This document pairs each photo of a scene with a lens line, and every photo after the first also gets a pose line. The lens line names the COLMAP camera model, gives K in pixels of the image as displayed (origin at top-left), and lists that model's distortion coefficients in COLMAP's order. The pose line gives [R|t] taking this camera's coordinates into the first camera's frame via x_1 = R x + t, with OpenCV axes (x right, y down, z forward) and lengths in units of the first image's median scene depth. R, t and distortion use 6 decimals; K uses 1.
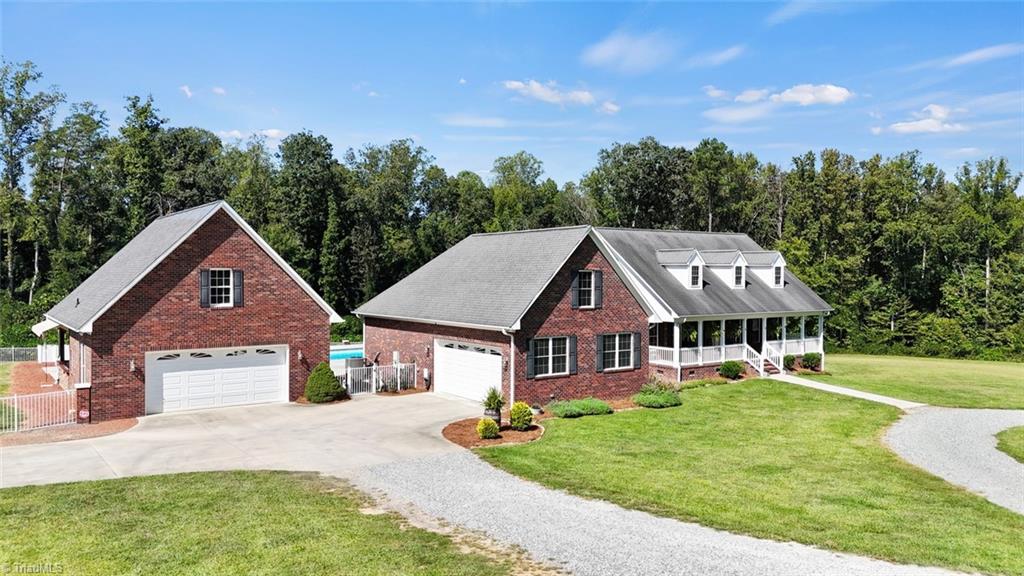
lens RADIAL K [[760.9, 0, 512.0], [0, 760.9, 288.0], [0, 0, 1]] dist [0.041877, -0.010945]
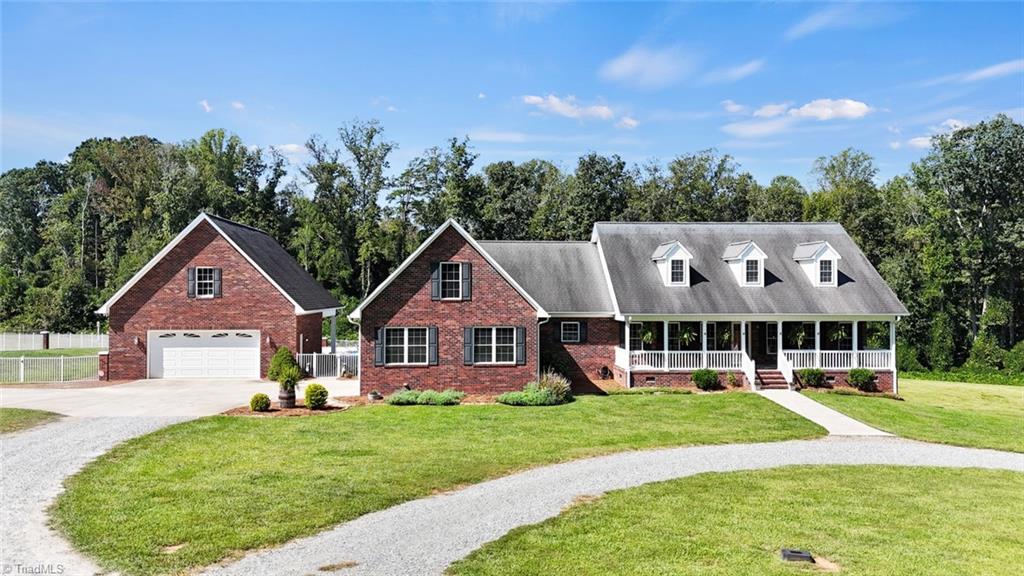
lens RADIAL K [[760.9, 0, 512.0], [0, 760.9, 288.0], [0, 0, 1]] dist [0.041877, -0.010945]
pose [[0.852563, -0.004929, -0.522602, 0.666556], [-0.008982, 0.999670, -0.024082, 0.032907], [0.522548, 0.025225, 0.852237, 0.183315]]
